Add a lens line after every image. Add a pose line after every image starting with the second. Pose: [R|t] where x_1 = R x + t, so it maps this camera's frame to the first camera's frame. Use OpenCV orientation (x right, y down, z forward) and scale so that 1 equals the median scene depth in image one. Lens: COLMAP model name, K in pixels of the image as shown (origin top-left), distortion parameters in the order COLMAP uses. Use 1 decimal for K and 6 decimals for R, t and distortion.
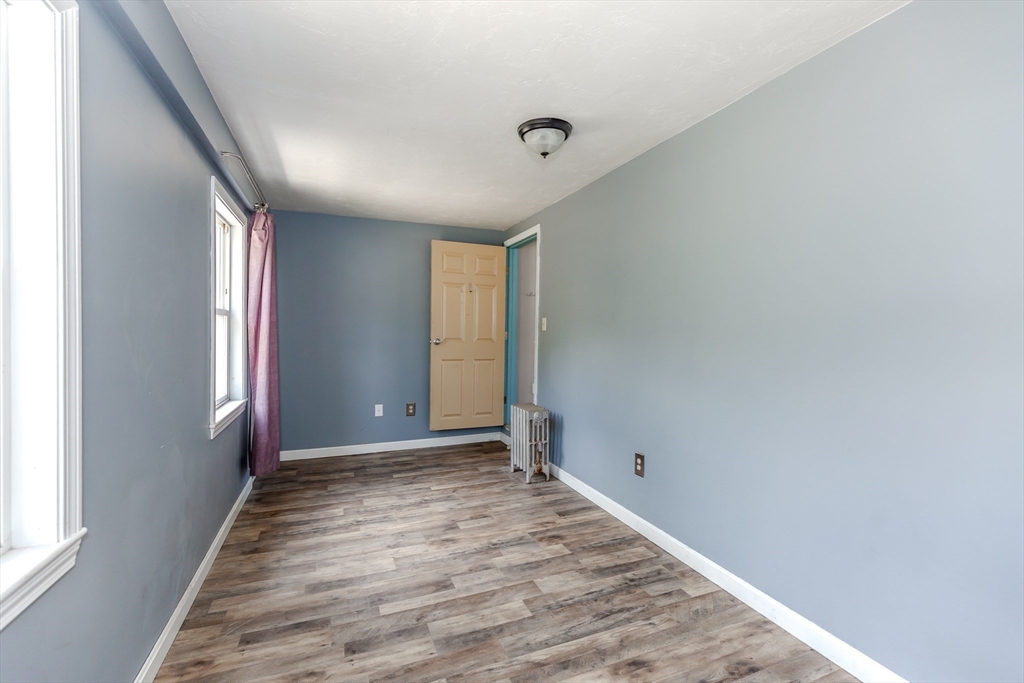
lens RADIAL K [[458.2, 0, 512.0], [0, 458.2, 341.5], [0, 0, 1]] dist [0.000116, -0.000121]
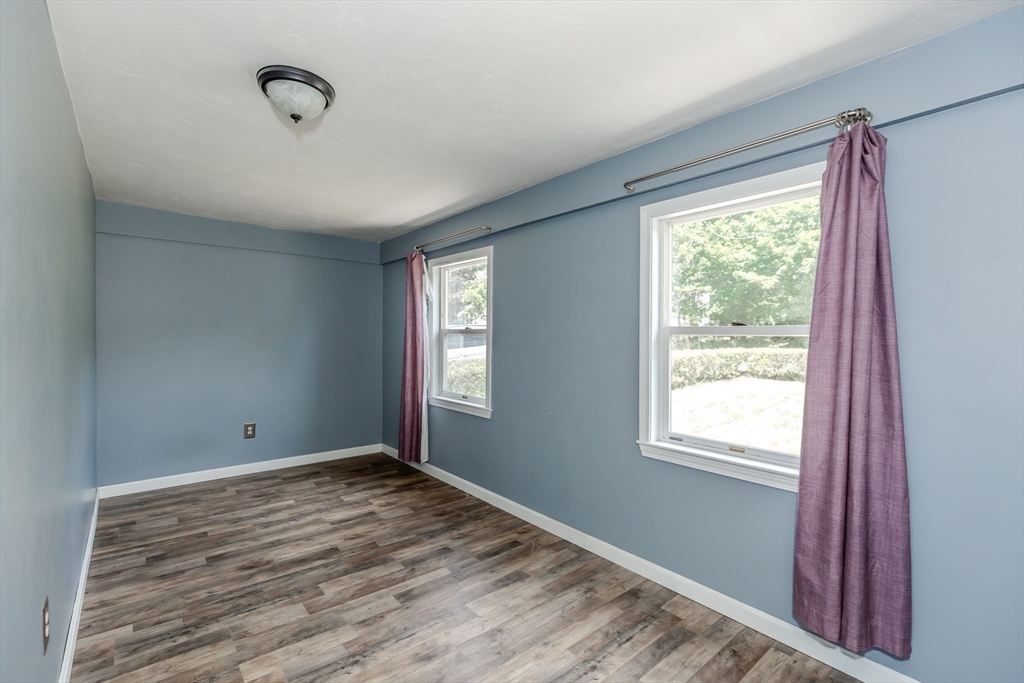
lens RADIAL K [[458.2, 0, 512.0], [0, 458.2, 341.5], [0, 0, 1]] dist [0.000116, -0.000121]
pose [[-0.948749, -0.015430, -0.315654, -0.044371], [-0.025037, 0.999338, 0.026403, -0.073063], [0.315037, 0.032953, -0.948507, 2.073501]]
